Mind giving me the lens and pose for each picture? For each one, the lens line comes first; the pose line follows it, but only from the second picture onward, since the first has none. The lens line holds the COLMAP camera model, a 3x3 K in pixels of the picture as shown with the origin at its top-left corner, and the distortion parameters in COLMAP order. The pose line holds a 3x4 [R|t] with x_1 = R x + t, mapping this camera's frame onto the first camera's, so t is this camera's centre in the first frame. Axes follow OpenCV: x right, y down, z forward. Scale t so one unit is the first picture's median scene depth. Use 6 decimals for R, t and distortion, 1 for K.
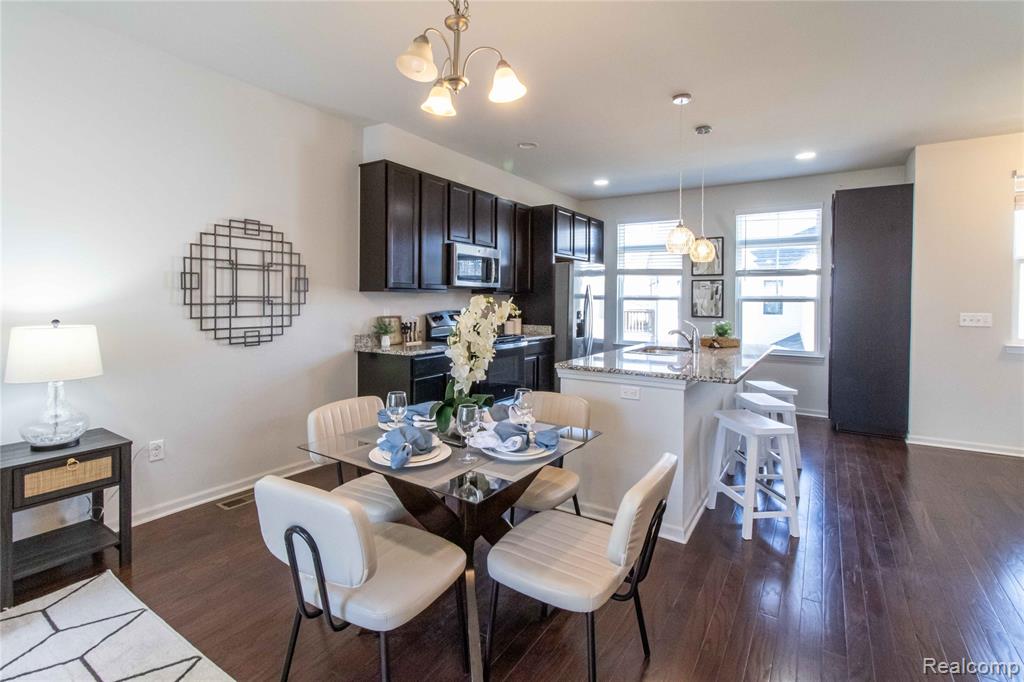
lens RADIAL K [[494.4, 0, 496.0], [0, 494.4, 311.8], [0, 0, 1]] dist [0.003092, 0.001511]
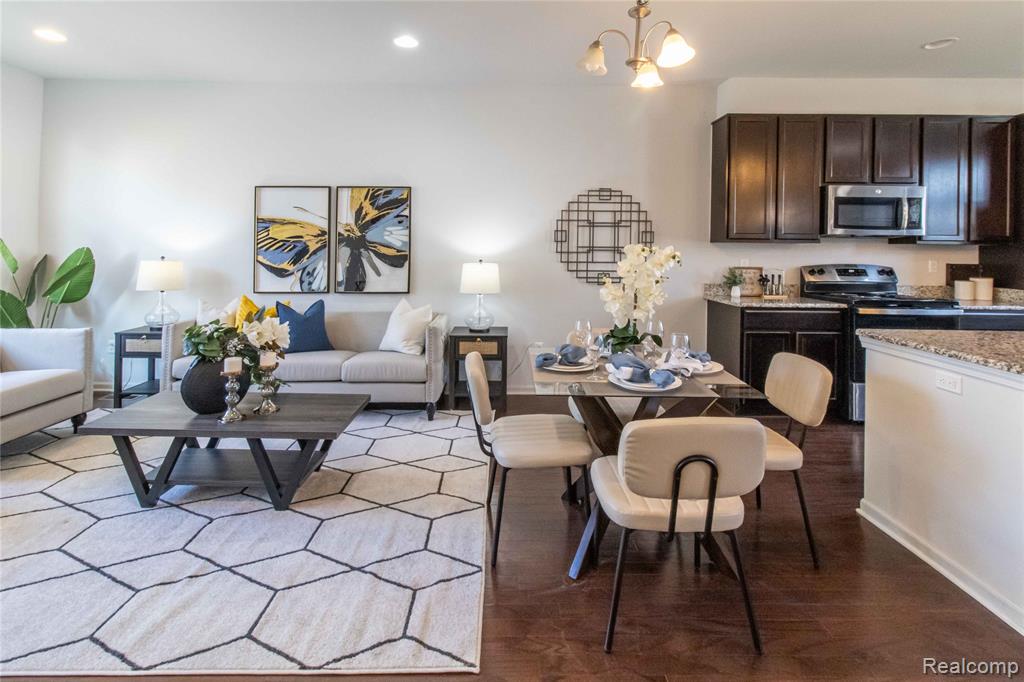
lens RADIAL K [[494.4, 0, 497.1], [0, 494.4, 250.2], [0, 0, 1]] dist [0.003092, 0.001511]
pose [[0.538870, 0.002555, -0.842385, 0.340601], [-0.027447, 0.999518, -0.014526, 0.003080], [0.841941, 0.030948, 0.538681, 0.048708]]
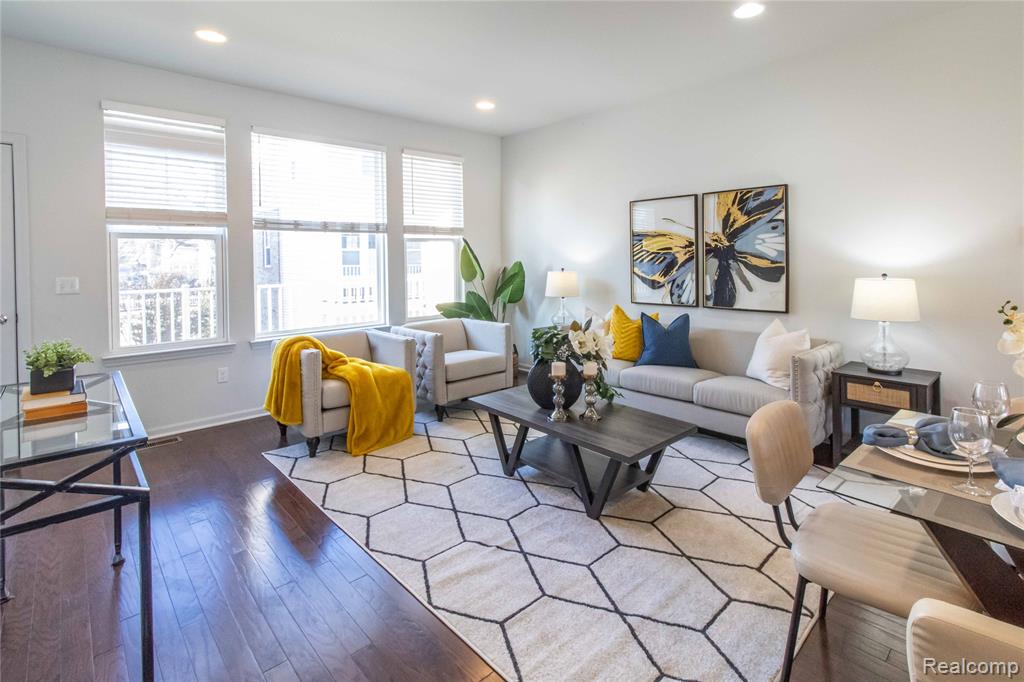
lens RADIAL K [[494.4, 0, 526.3], [0, 494.4, 264.8], [0, 0, 1]] dist [0.003092, 0.001511]
pose [[-0.231644, 0.010142, -0.972748, 0.308573], [-0.020069, 0.999683, 0.015202, -0.004478], [0.972594, 0.023043, -0.231367, 0.207592]]
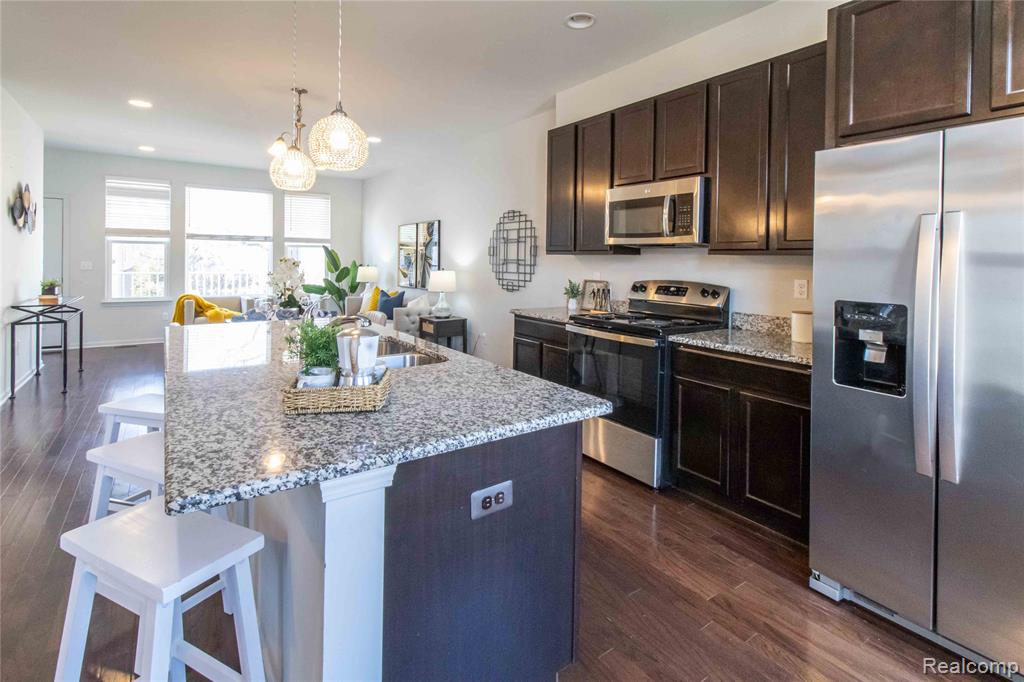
lens RADIAL K [[494.4, 0, 521.8], [0, 494.4, 268.1], [0, 0, 1]] dist [0.003092, 0.001511]
pose [[-0.356693, 0.000589, -0.934221, 0.710575], [-0.042506, 0.998954, 0.016859, -0.024716], [0.933254, 0.045724, -0.356295, 1.201054]]
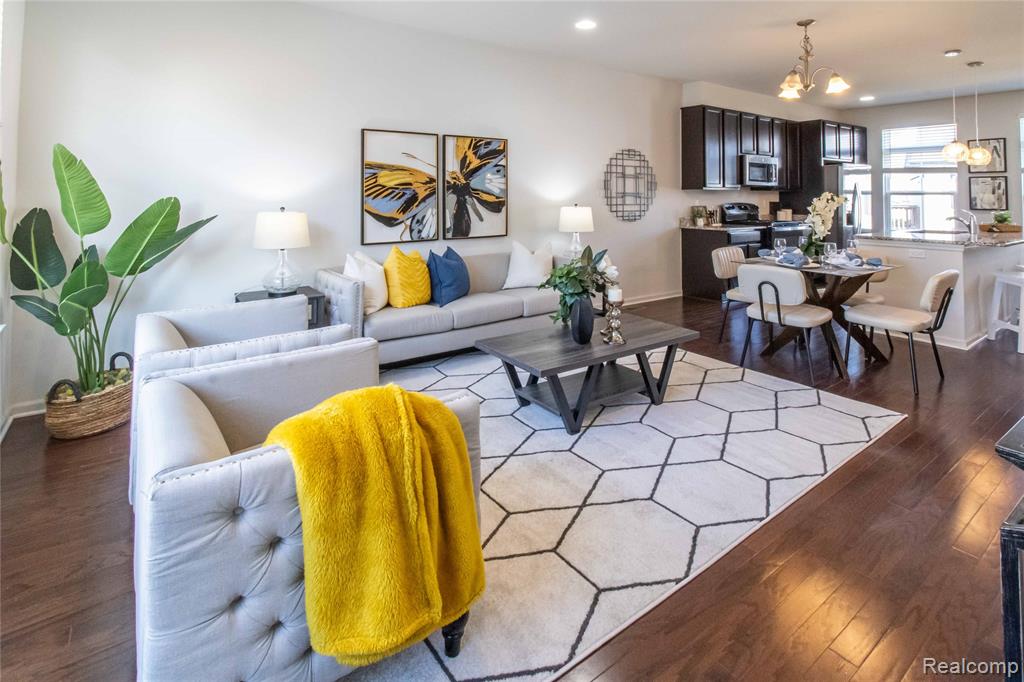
lens RADIAL K [[494.4, 0, 494.9], [0, 494.4, 181.1], [0, 0, 1]] dist [0.003092, 0.001511]
pose [[0.919155, -0.014116, -0.393644, -0.190851], [-0.007727, 0.998519, -0.053851, 0.018011], [0.393821, 0.052539, 0.917684, -0.590856]]
